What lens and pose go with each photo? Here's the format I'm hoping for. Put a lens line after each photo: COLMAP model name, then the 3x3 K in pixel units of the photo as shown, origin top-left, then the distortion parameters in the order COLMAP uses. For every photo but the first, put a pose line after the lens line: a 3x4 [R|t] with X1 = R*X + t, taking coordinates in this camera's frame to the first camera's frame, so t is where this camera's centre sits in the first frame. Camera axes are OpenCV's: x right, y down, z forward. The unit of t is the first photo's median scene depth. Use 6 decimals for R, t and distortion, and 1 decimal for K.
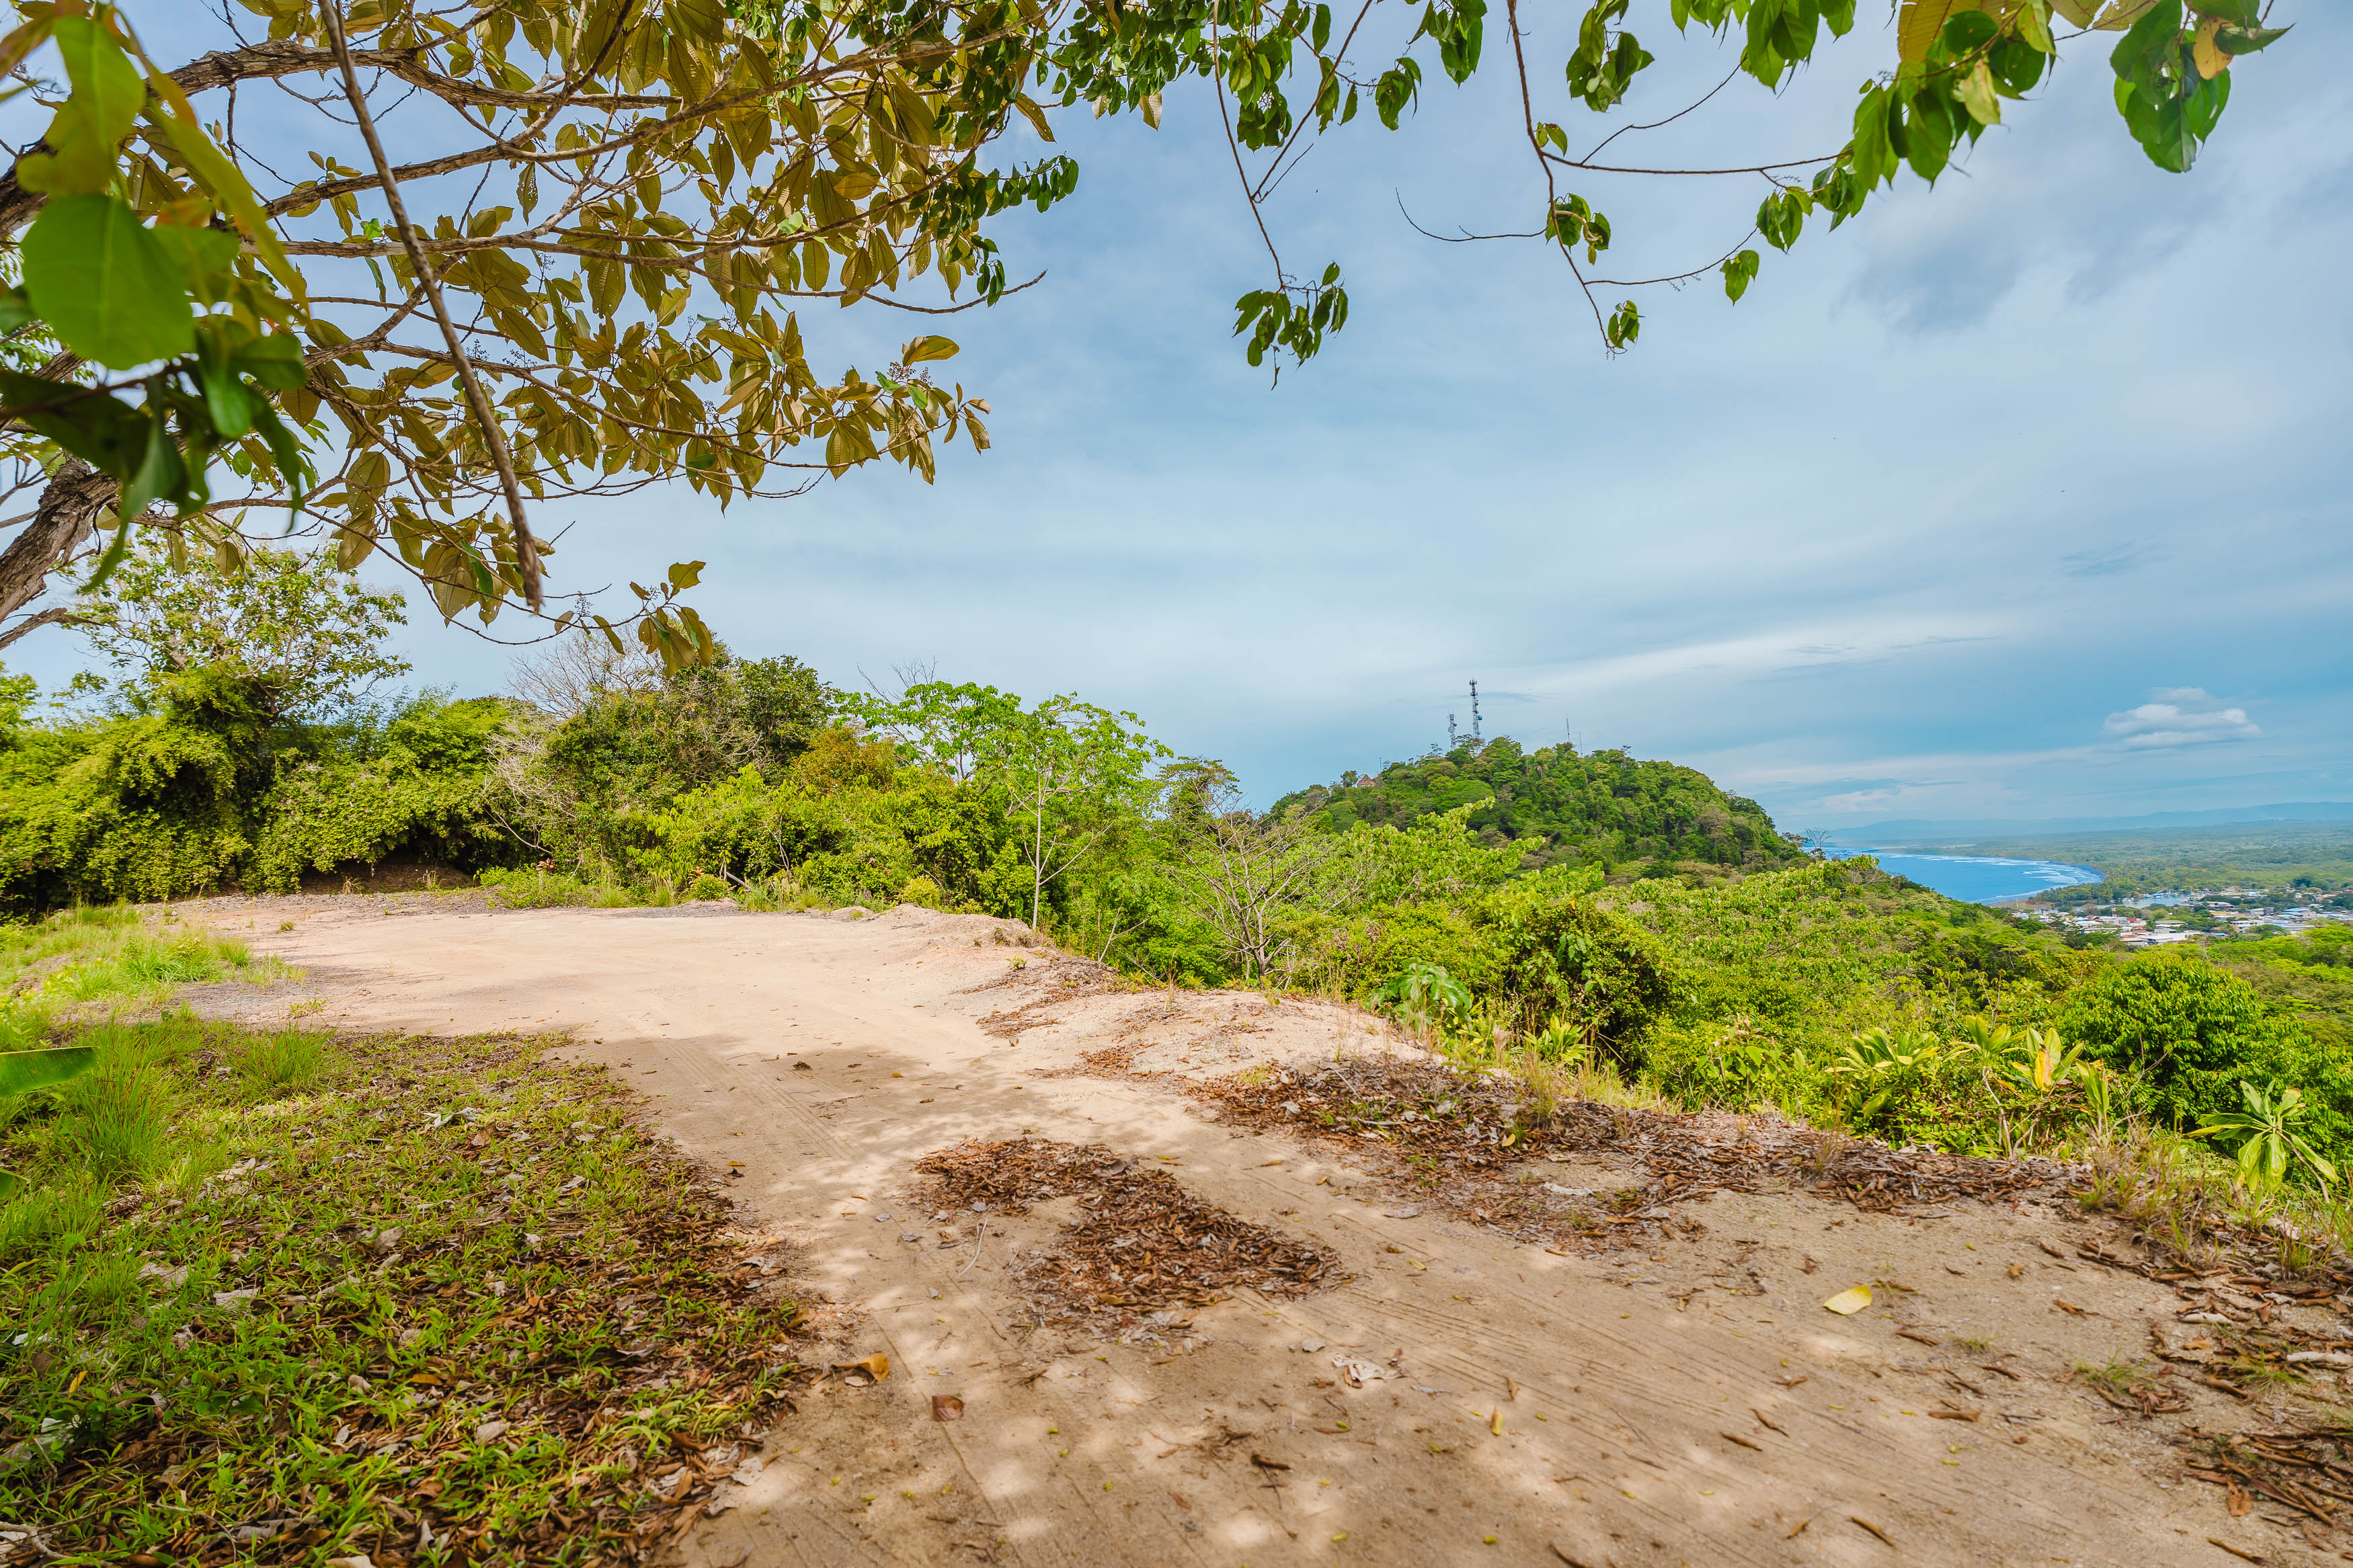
lens RADIAL K [[1040.8, 0, 1169.0], [0, 1040.8, 790.1], [0, 0, 1]] dist [0.005071, 0.000325]
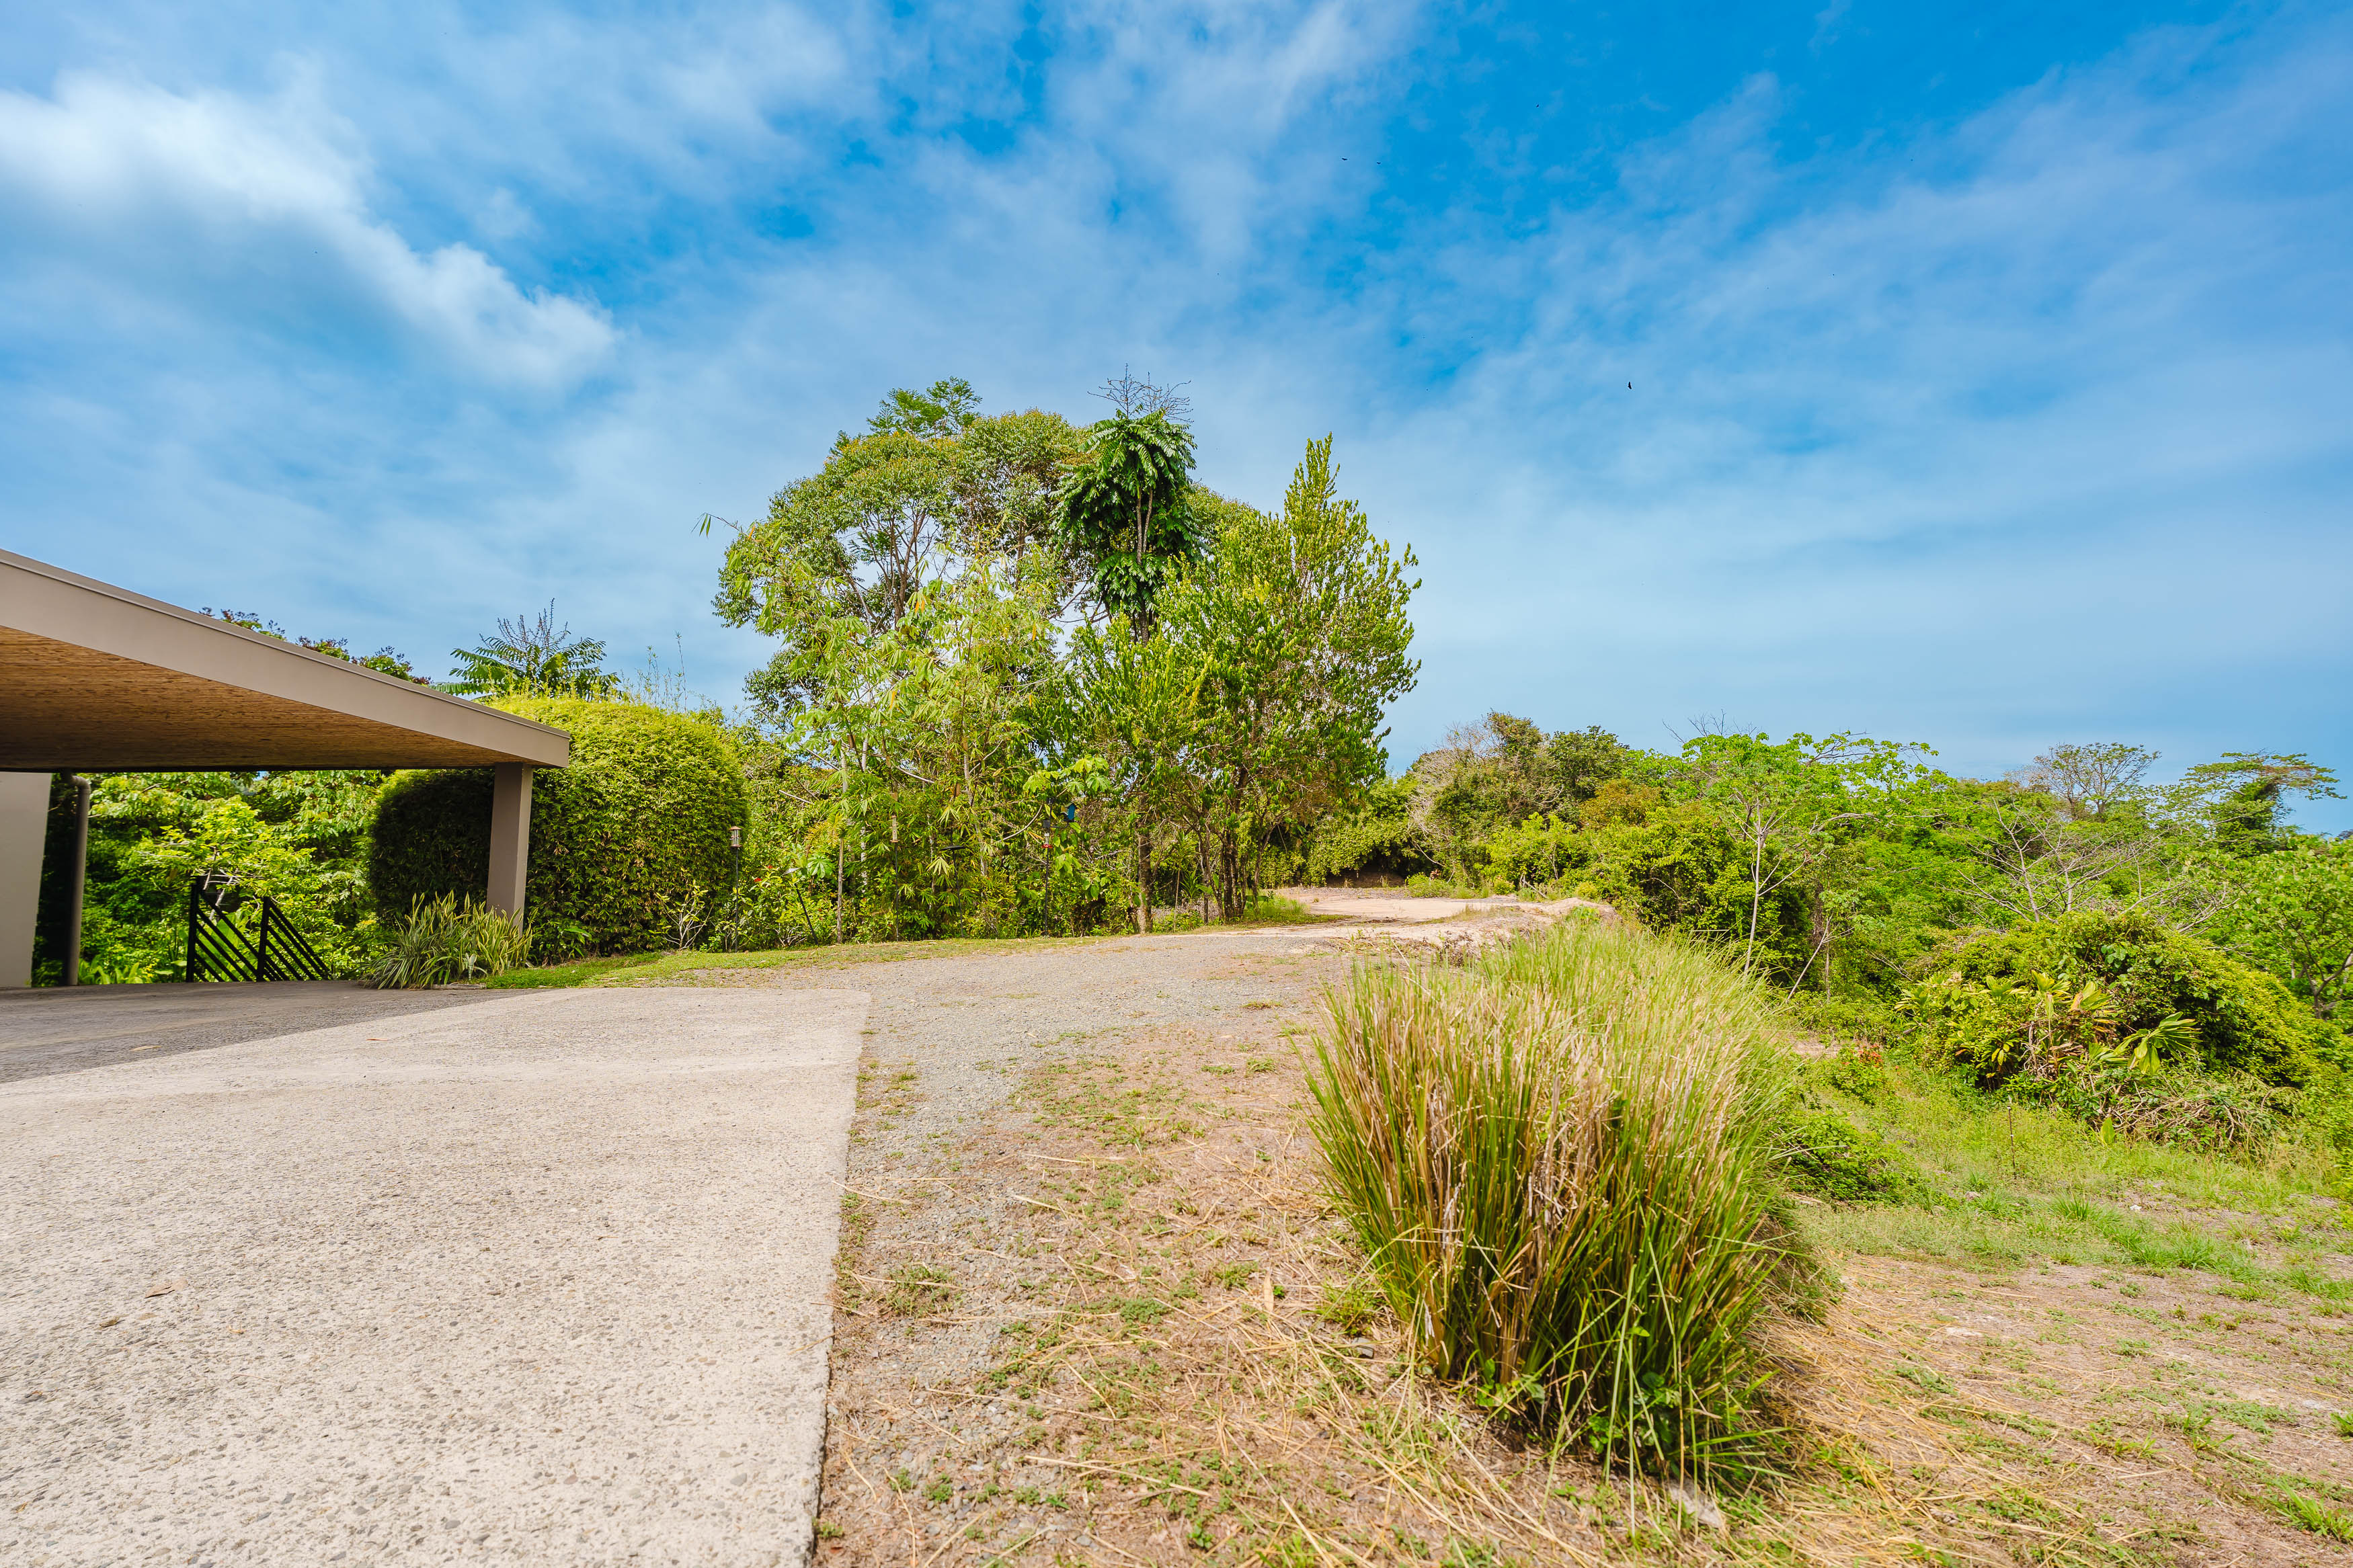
lens RADIAL K [[1040.8, 0, 1176.7], [0, 1040.8, 788.0], [0, 0, 1]] dist [0.005071, 0.000325]
pose [[0.656091, -0.043593, -0.753421, 0.383181], [0.029579, 0.999049, -0.032047, -0.023671], [0.754102, -0.001260, 0.656757, -0.401152]]
